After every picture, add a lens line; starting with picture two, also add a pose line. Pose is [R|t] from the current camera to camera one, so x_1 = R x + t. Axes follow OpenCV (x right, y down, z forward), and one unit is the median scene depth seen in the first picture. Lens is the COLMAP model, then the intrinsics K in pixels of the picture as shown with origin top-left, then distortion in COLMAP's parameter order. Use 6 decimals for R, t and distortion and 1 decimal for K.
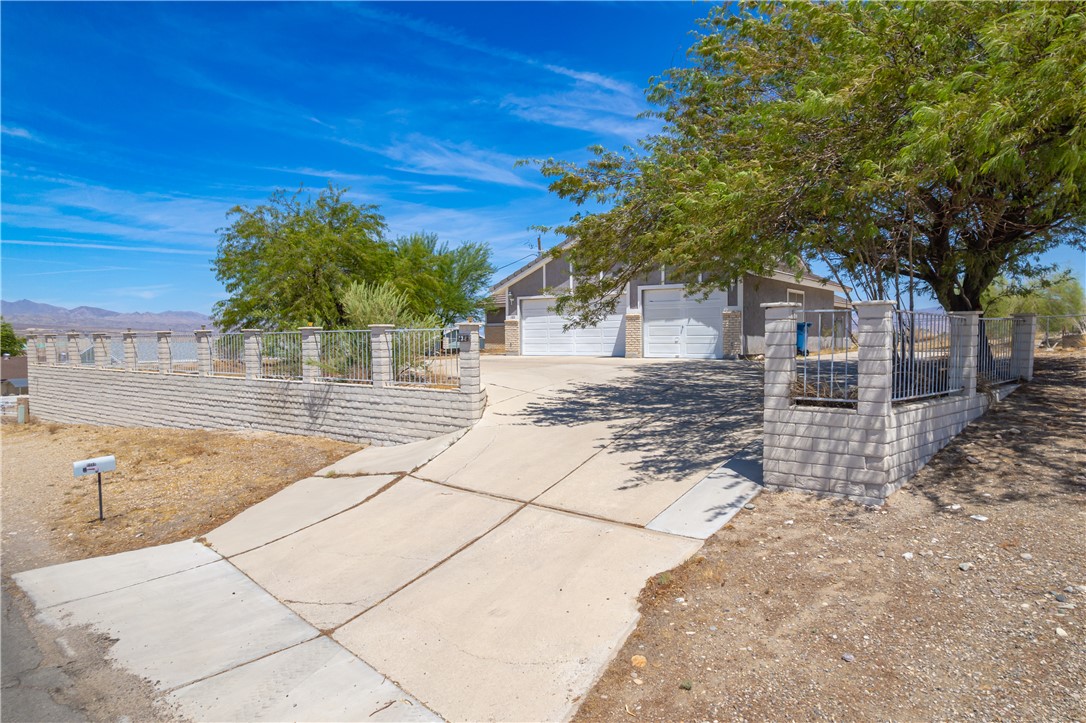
lens RADIAL K [[692.3, 0, 544.3], [0, 692.3, 366.0], [0, 0, 1]] dist [-0.078087, 0.070809]
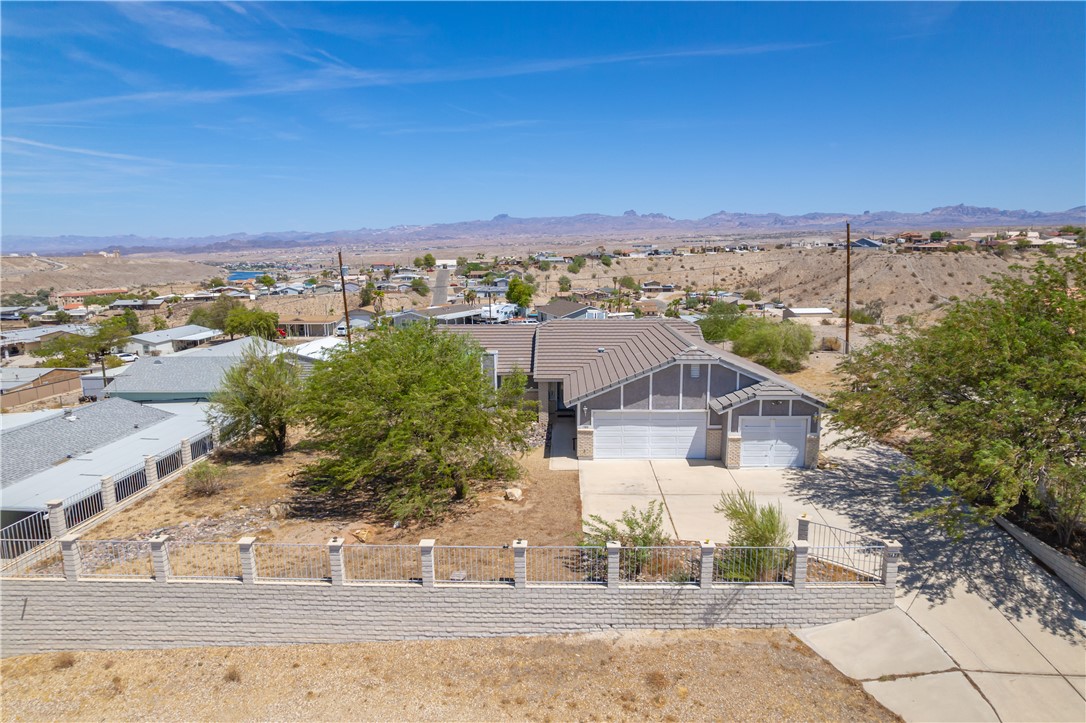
lens RADIAL K [[694.4, 0, 548.6], [0, 694.4, 370.4], [0, 0, 1]] dist [-0.084110, 0.076278]
pose [[0.801914, -0.098775, 0.589218, -1.494809], [0.022690, 0.990562, 0.135175, -0.630505], [-0.597009, -0.095030, 0.796586, 0.294422]]
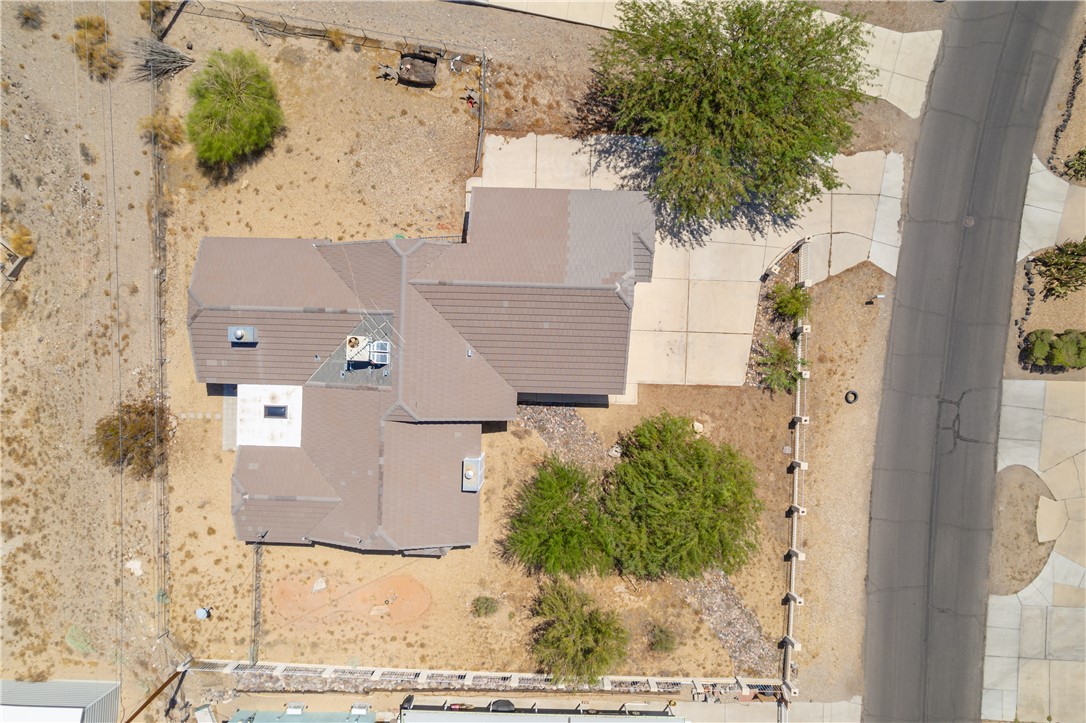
lens RADIAL K [[692.3, 0, 544.3], [0, 692.3, 366.0], [0, 0, 1]] dist [-0.078087, 0.070809]
pose [[-0.593479, -0.804669, 0.017010, 0.077168], [0.036550, -0.005832, 0.999315, -3.055553], [-0.804019, 0.593694, 0.032872, 2.116894]]
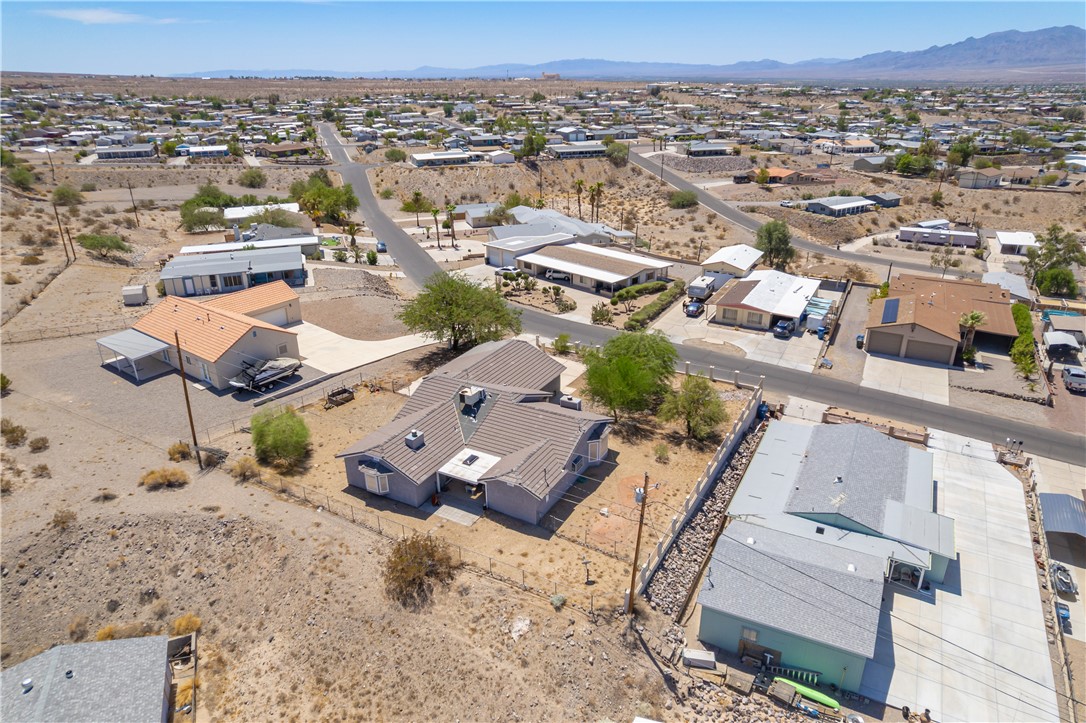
lens RADIAL K [[692.3, 0, 544.3], [0, 692.3, 366.0], [0, 0, 1]] dist [-0.078087, 0.070809]
pose [[-0.985918, 0.081489, -0.146034, 0.748247], [0.011377, 0.903907, 0.427577, -2.426532], [0.166844, 0.419895, -0.892105, 6.551159]]
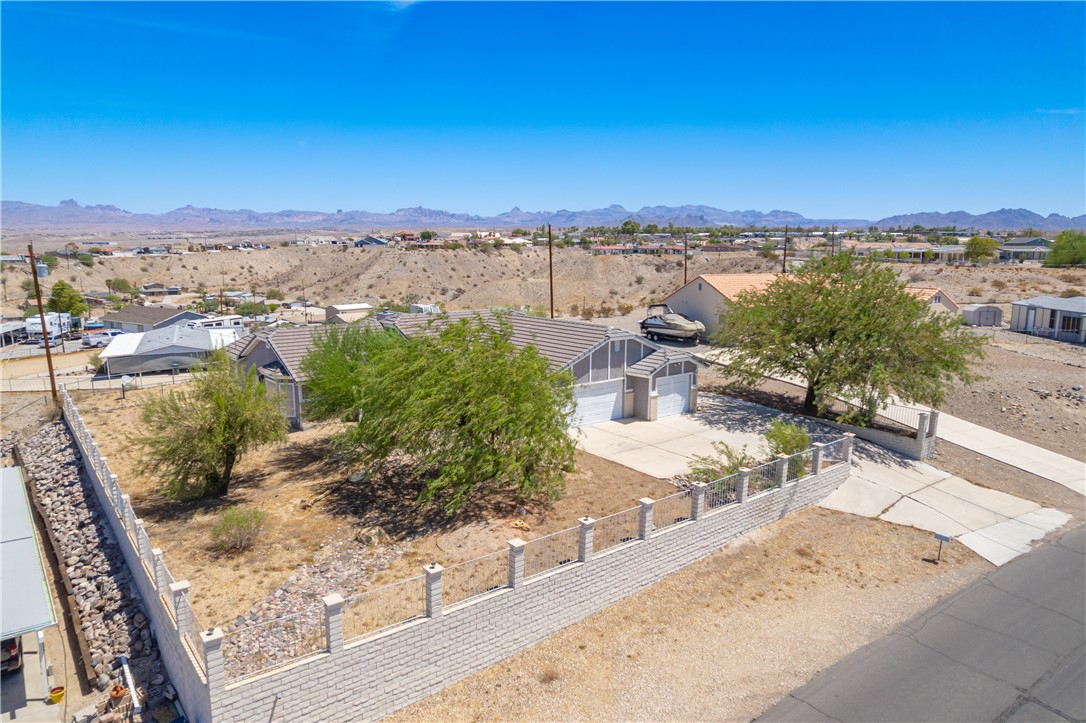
lens RADIAL K [[694.4, 0, 548.6], [0, 694.4, 370.4], [0, 0, 1]] dist [-0.084110, 0.076278]
pose [[0.222639, -0.159871, 0.961703, -2.477068], [0.030211, 0.987120, 0.157102, -0.656664], [-0.974433, -0.005923, 0.224602, 1.431186]]
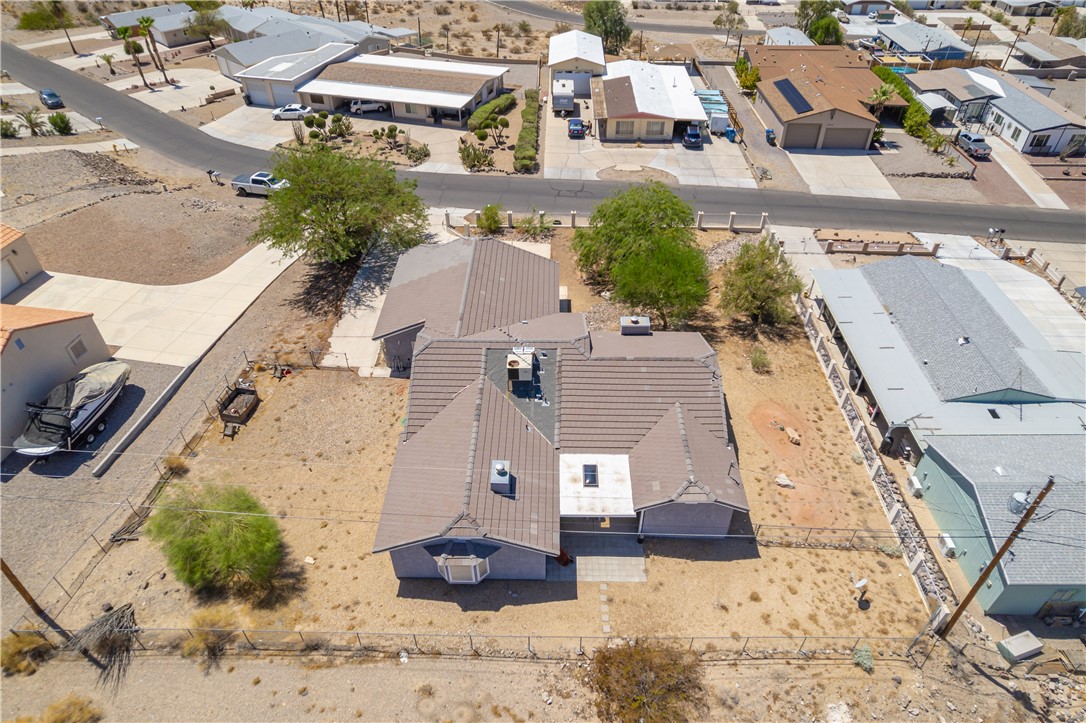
lens RADIAL K [[692.3, 0, 544.3], [0, 692.3, 366.0], [0, 0, 1]] dist [-0.078087, 0.070809]
pose [[-0.796789, 0.398460, -0.454266, 1.727792], [-0.011674, 0.741483, 0.670870, -2.219059], [0.604145, 0.539845, -0.586154, 4.347563]]
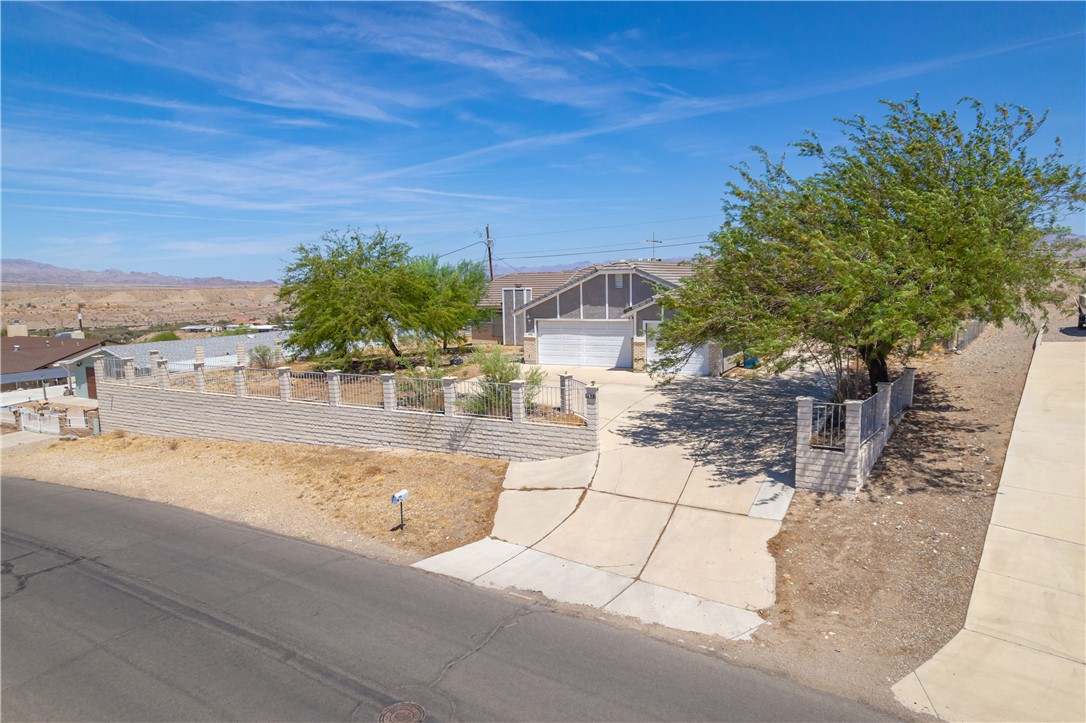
lens RADIAL K [[697.7, 0, 547.9], [0, 697.7, 363.3], [0, 0, 1]] dist [-0.040007, 0.001112]
pose [[0.985008, -0.034093, 0.169105, -0.463849], [0.021057, 0.996708, 0.078290, -0.233659], [-0.171218, -0.073555, 0.982484, -0.533515]]
